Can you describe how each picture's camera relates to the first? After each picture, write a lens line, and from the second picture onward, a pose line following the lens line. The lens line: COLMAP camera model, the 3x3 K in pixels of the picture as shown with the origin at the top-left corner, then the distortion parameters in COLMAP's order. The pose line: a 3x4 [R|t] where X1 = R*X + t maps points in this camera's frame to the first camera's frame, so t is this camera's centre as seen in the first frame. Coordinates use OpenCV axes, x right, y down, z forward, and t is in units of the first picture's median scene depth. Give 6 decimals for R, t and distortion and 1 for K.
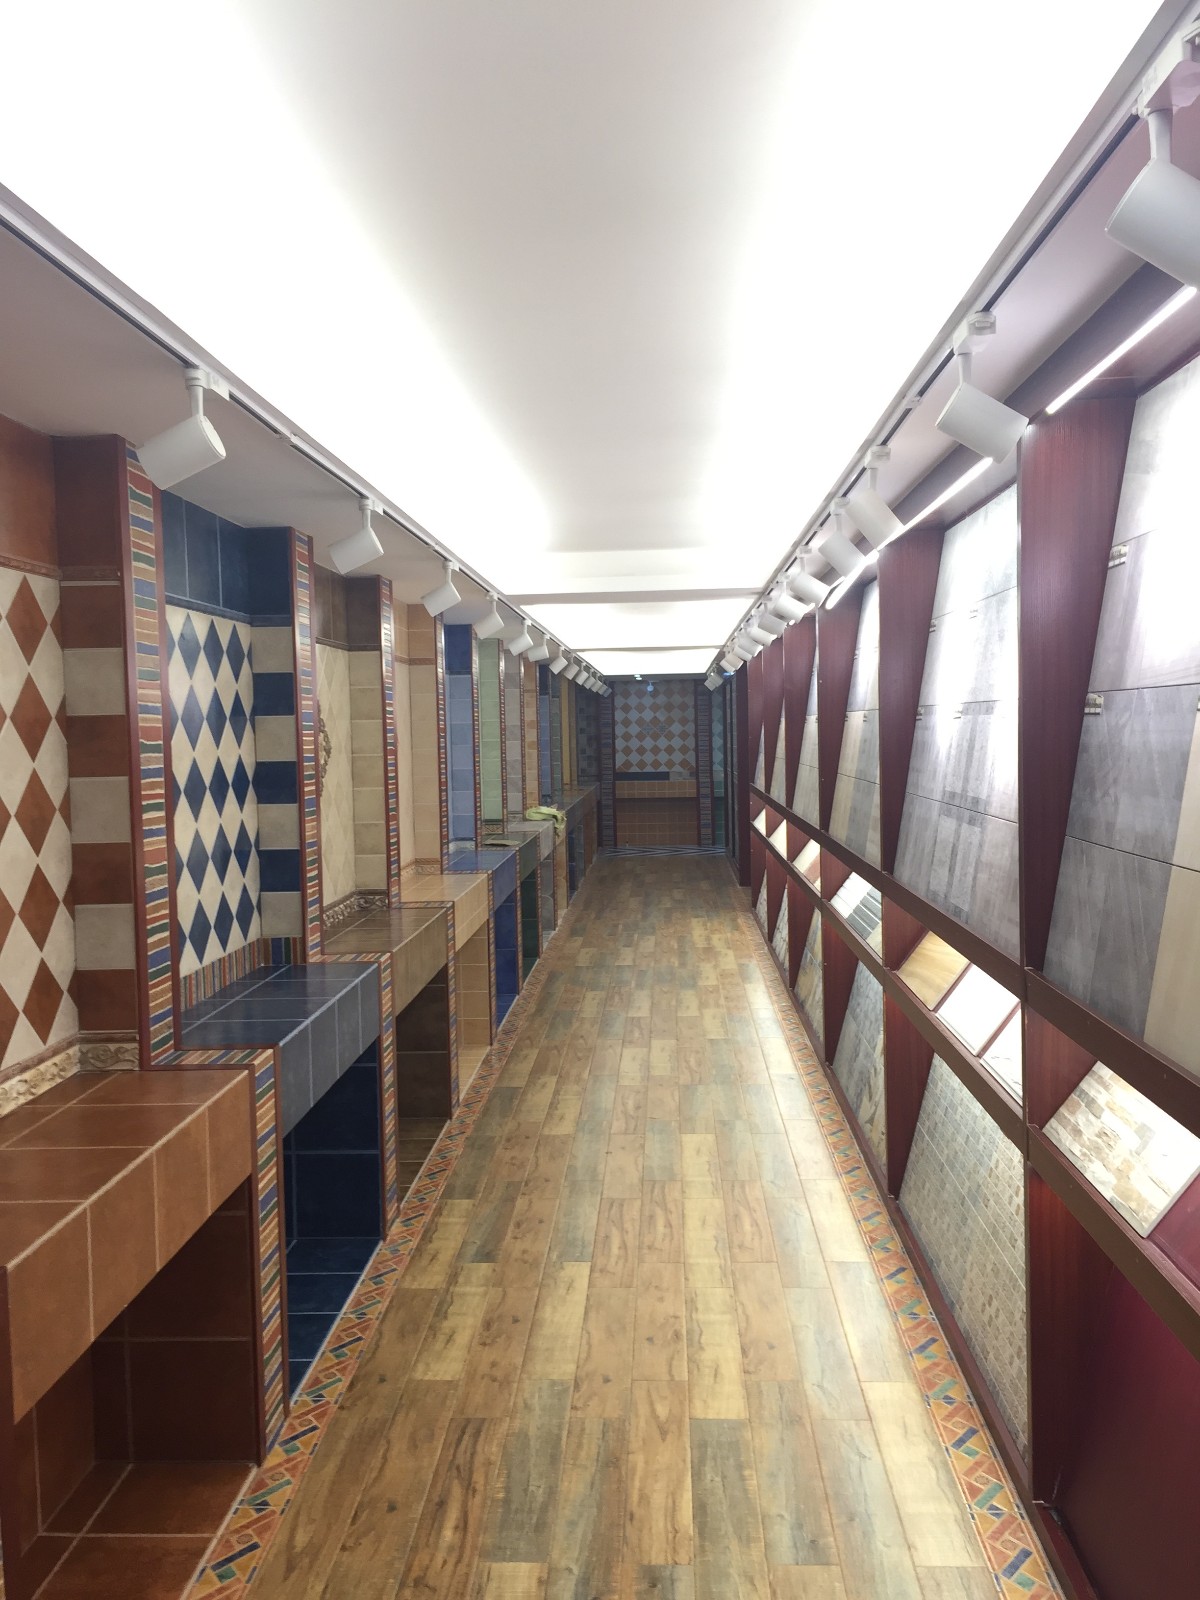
lens RADIAL K [[1355.7, 0, 600.0], [0, 1355.7, 800.0], [0, 0, 1]] dist [0.092849, -0.122774]
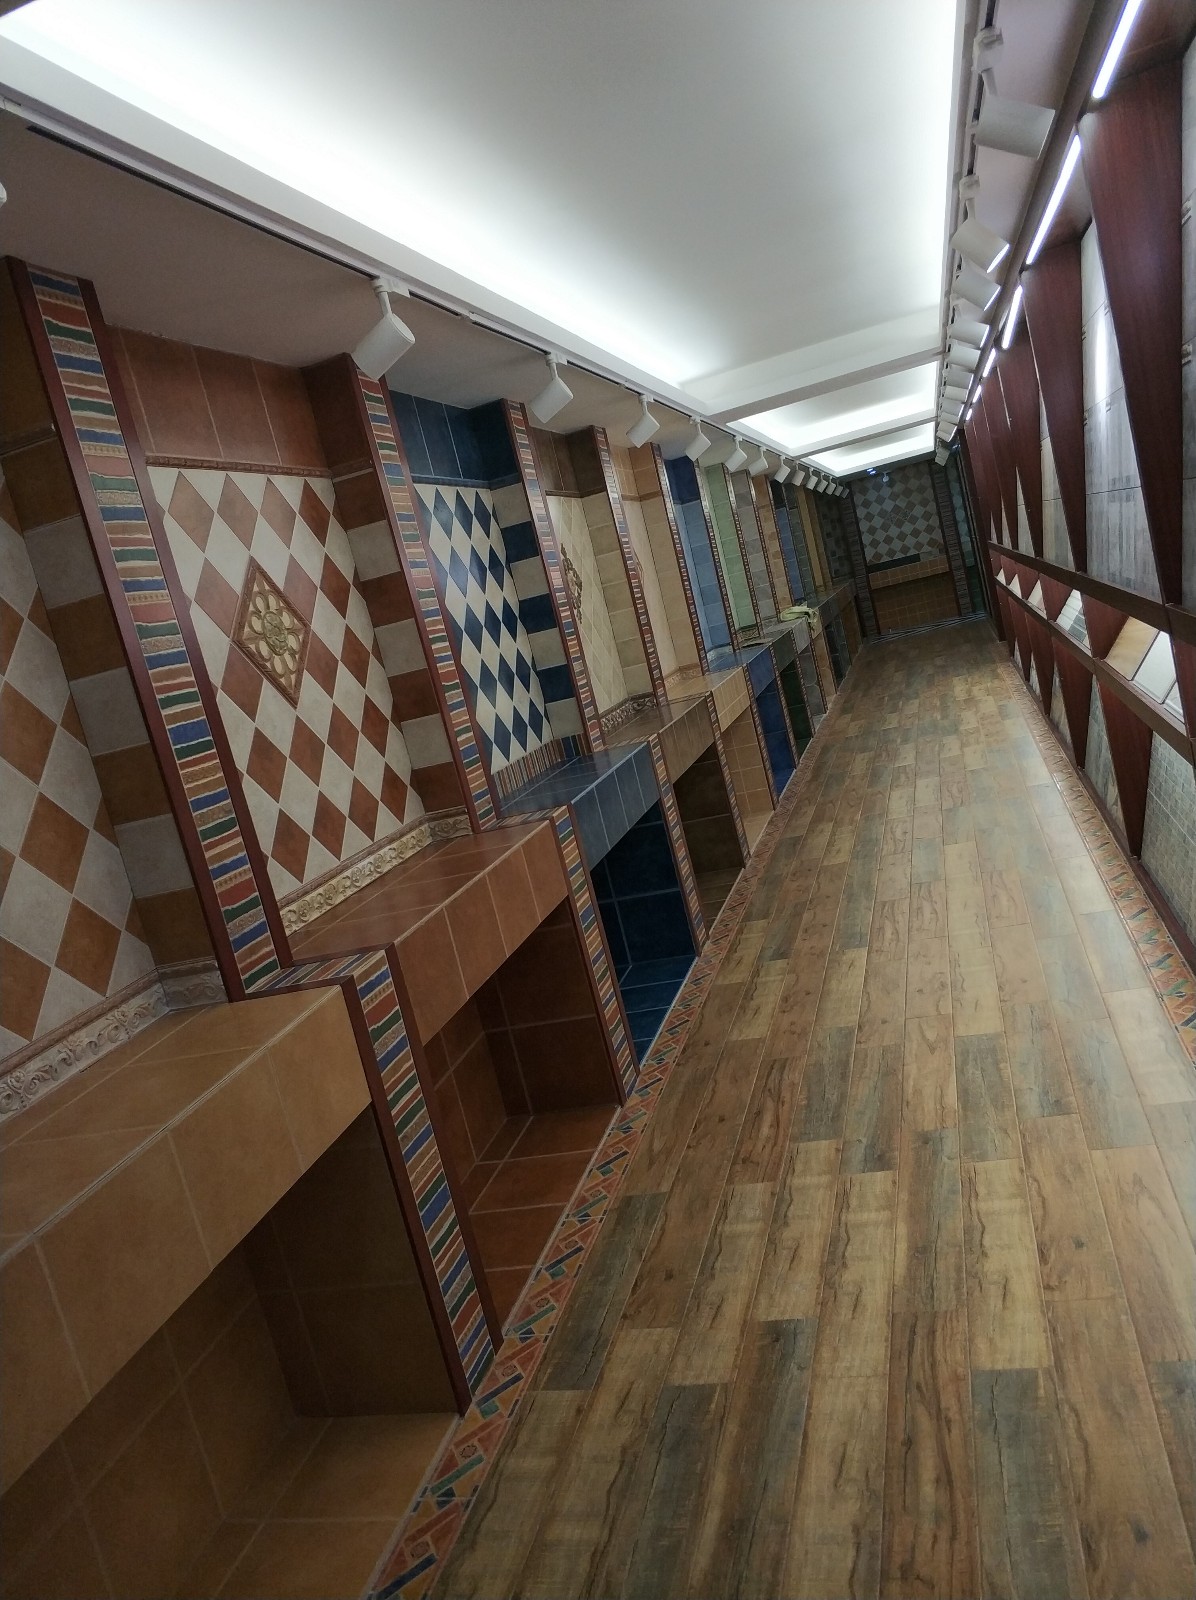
lens RADIAL K [[1219.4, 0, 575.3], [0, 1219.4, 795.1], [0, 0, 1]] dist [0.187766, -0.497746]
pose [[0.948624, -0.180140, -0.260119, 0.056024], [0.211355, 0.972558, 0.097262, 0.048371], [0.235460, -0.147243, 0.960666, -0.085655]]
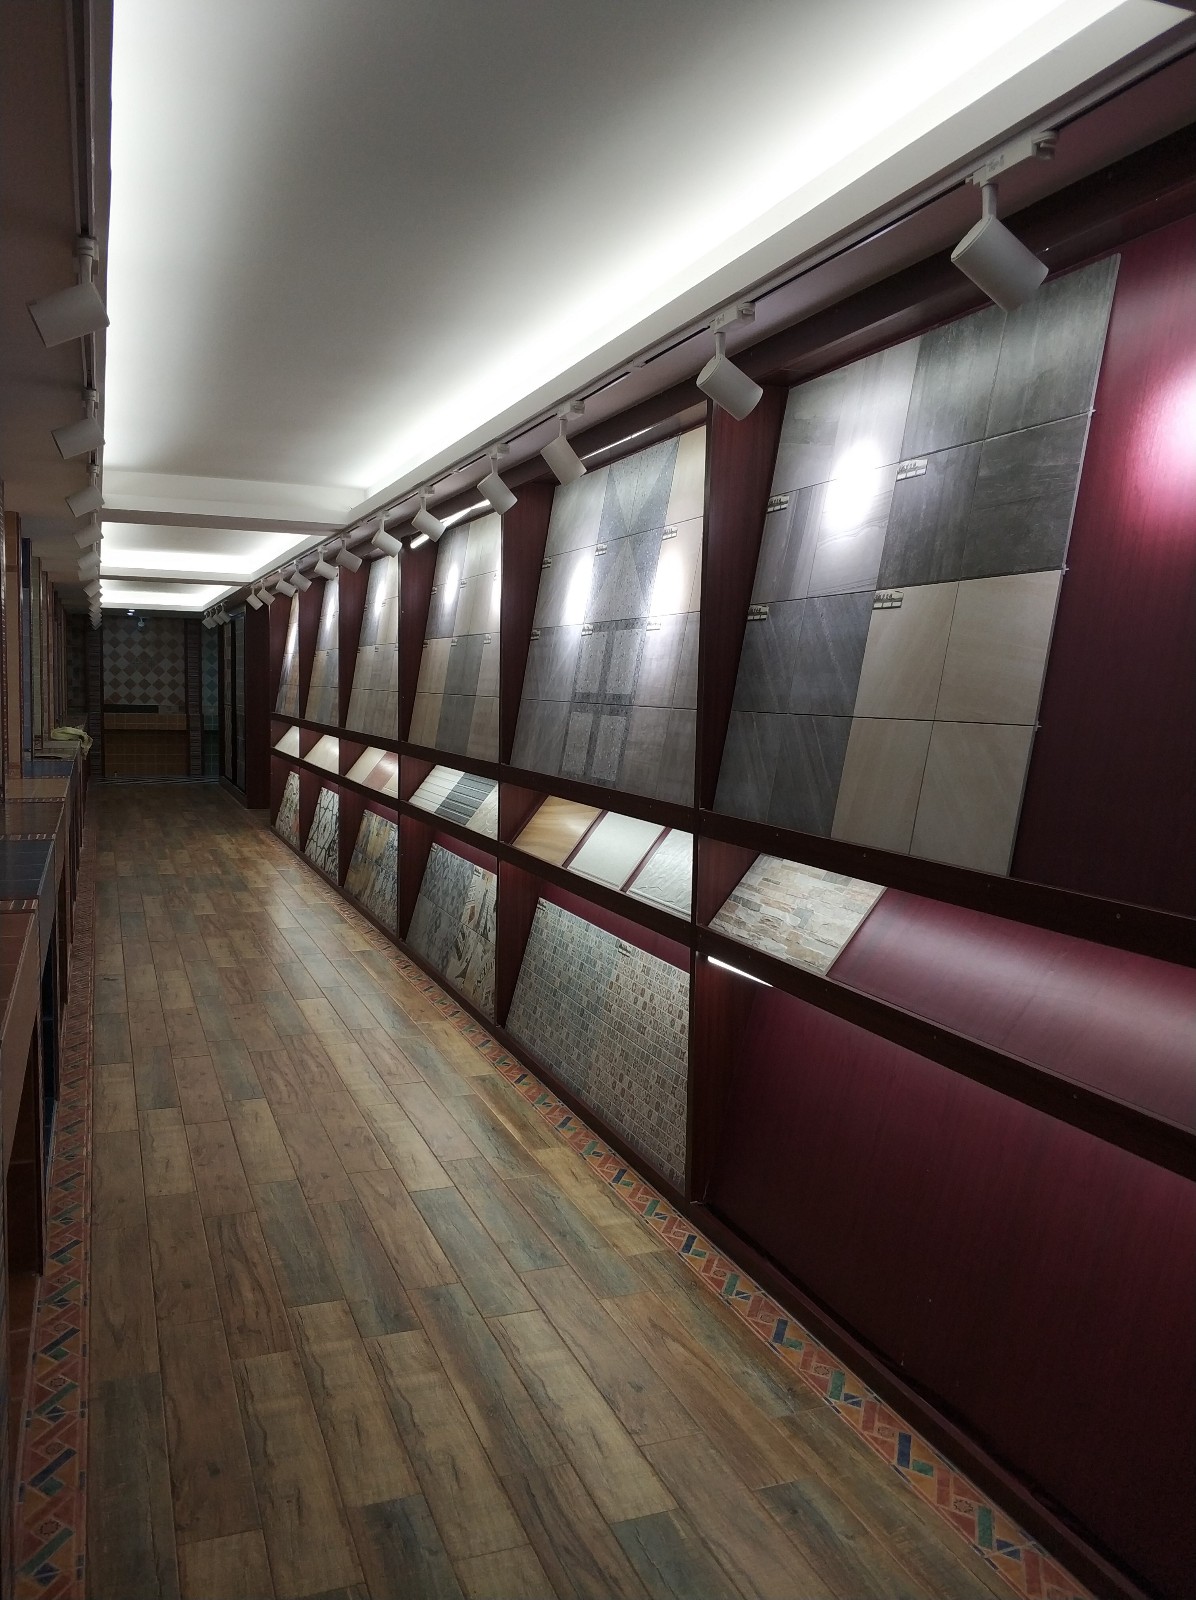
lens RADIAL K [[1238.8, 0, 552.7], [0, 1238.8, 789.9], [0, 0, 1]] dist [0.094749, -0.184200]
pose [[0.918439, 0.006336, 0.395511, -0.203324], [-0.018785, 0.999442, 0.027612, 0.048780], [-0.395115, -0.032790, 0.918046, -0.042266]]
